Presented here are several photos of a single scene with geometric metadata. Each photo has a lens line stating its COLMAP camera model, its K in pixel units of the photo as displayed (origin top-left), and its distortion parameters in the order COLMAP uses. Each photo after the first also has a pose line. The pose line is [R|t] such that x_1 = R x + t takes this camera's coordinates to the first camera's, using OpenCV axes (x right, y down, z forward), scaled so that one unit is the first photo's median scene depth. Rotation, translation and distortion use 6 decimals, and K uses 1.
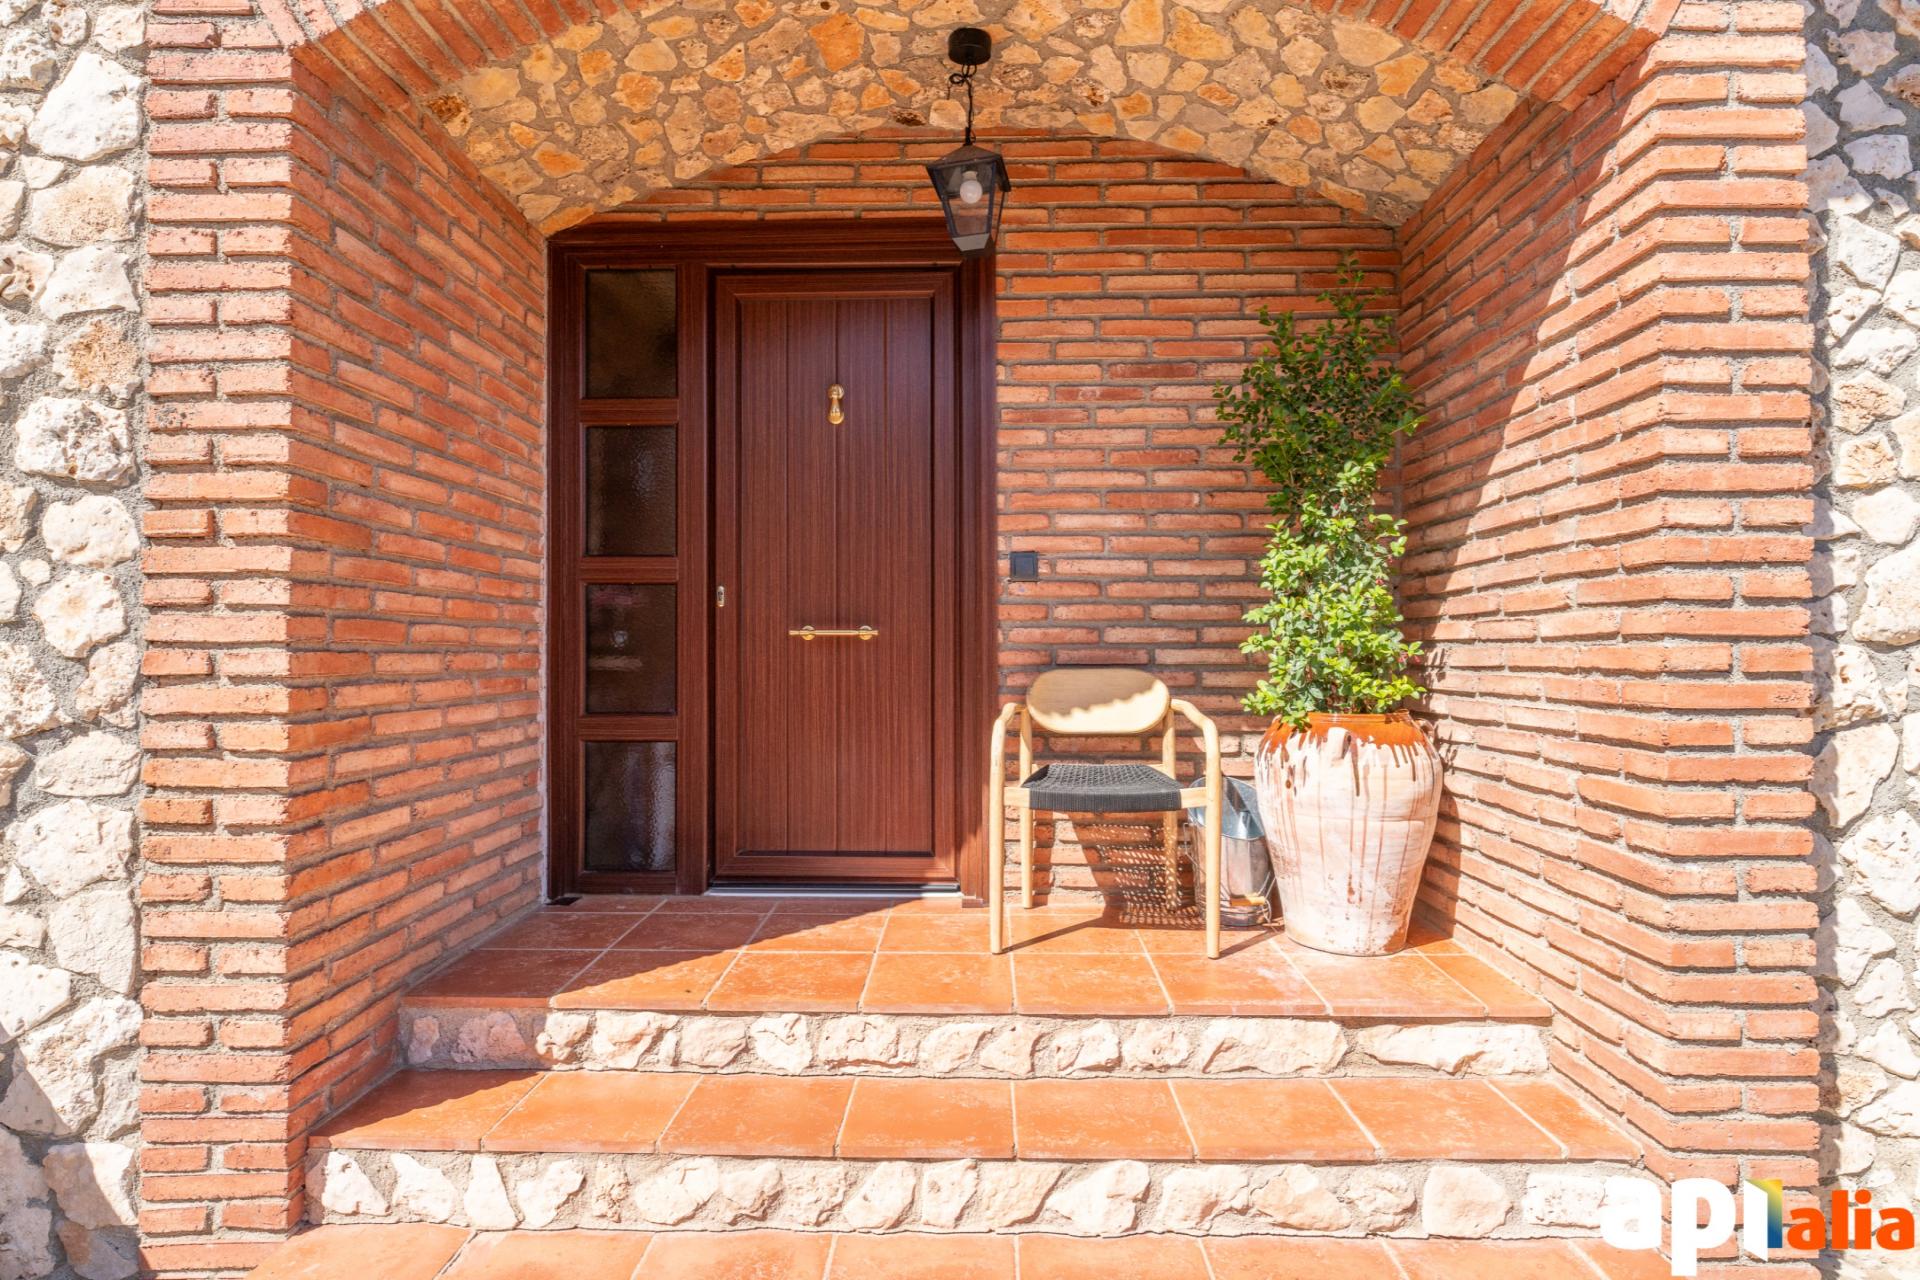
lens RADIAL K [[1014.9, 0, 946.5], [0, 1014.9, 632.9], [0, 0, 1]] dist [-0.001269, -0.000818]
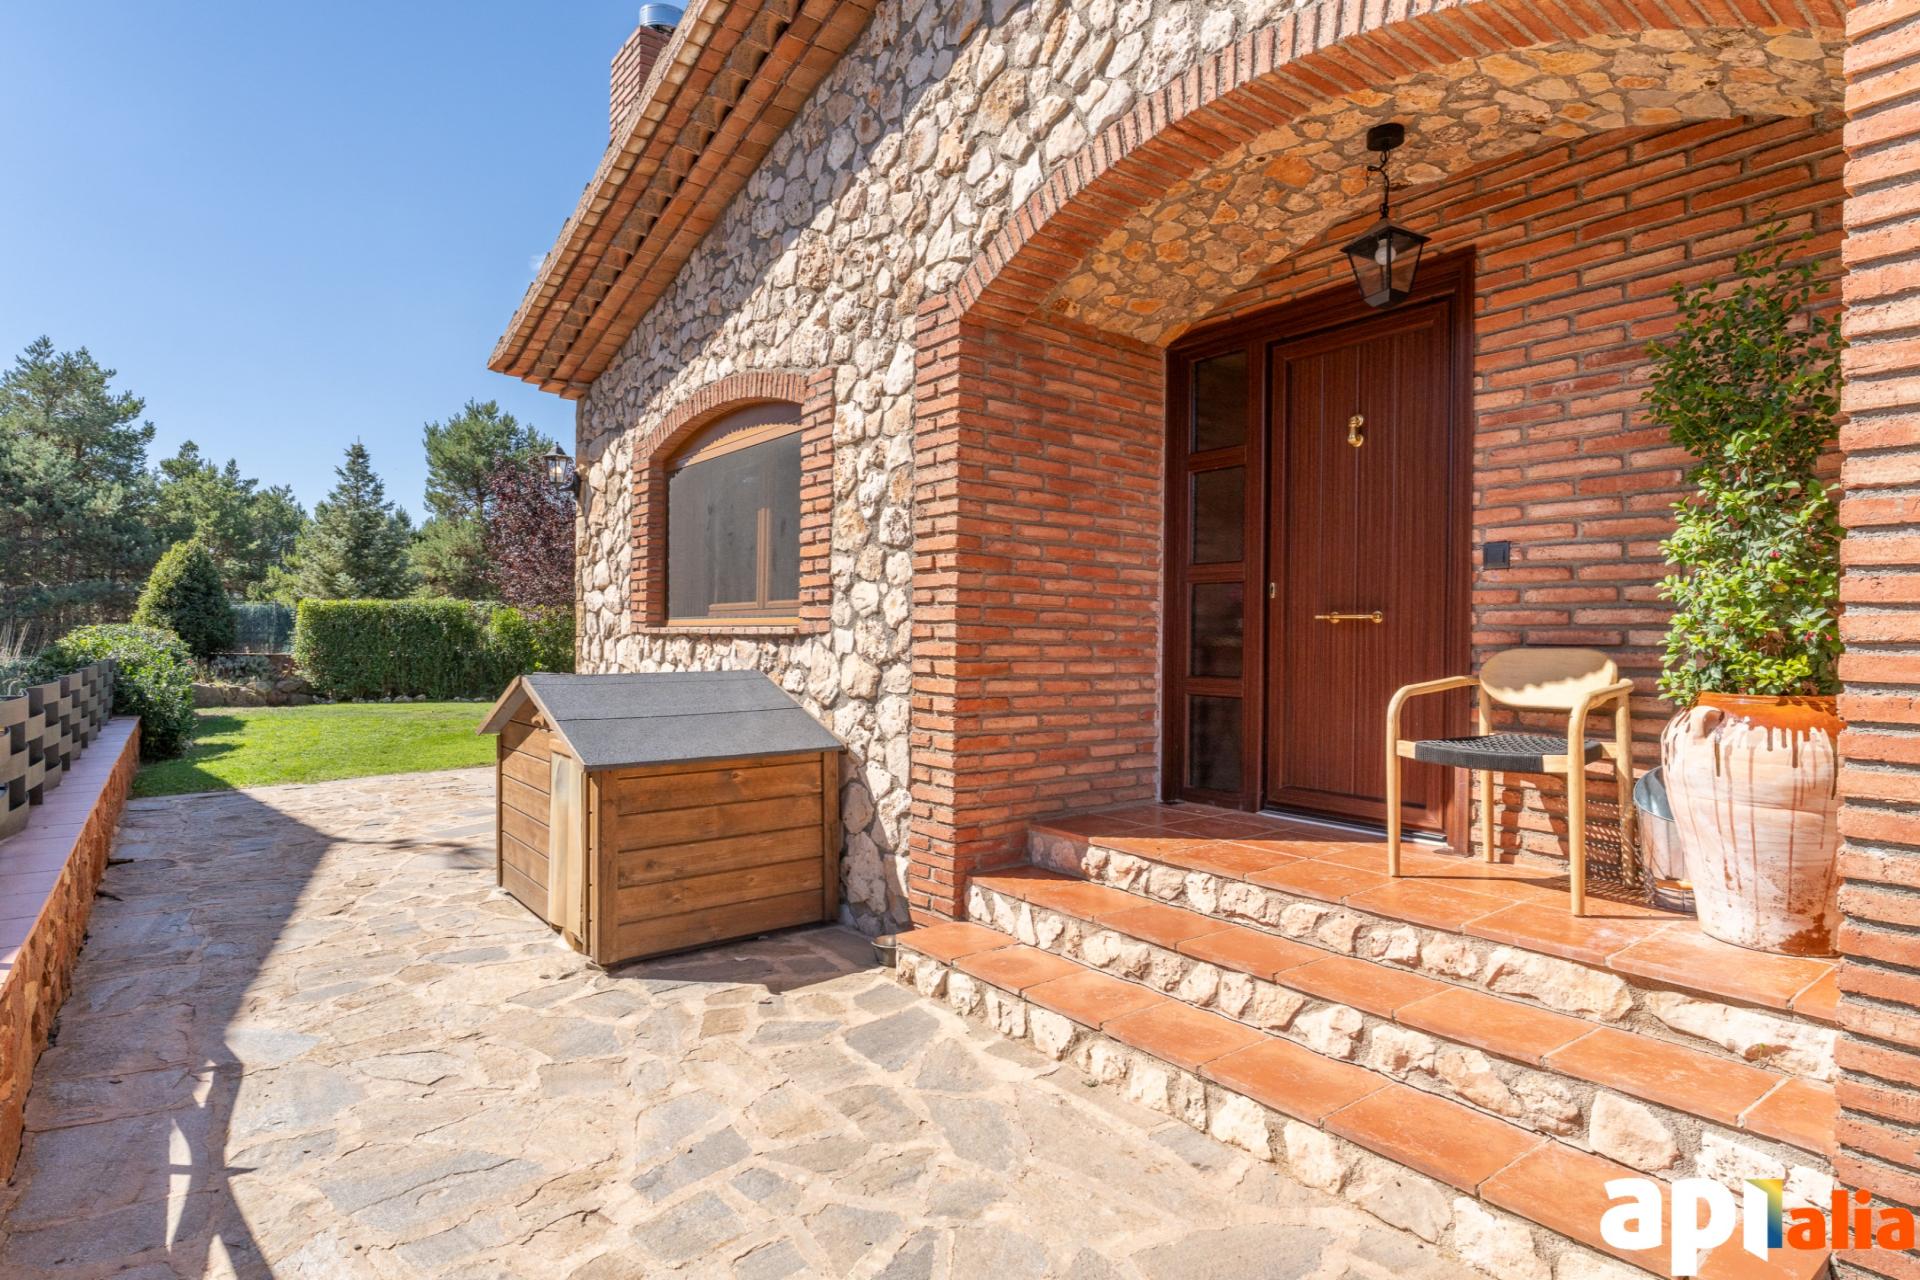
lens RADIAL K [[1014.9, 0, 962.5], [0, 1014.9, 634.4], [0, 0, 1]] dist [-0.001269, -0.000818]
pose [[0.625384, 0.004975, -0.780301, 0.767297], [-0.003482, 0.999988, 0.003585, 0.024922], [0.780309, 0.000475, 0.625394, -0.192990]]
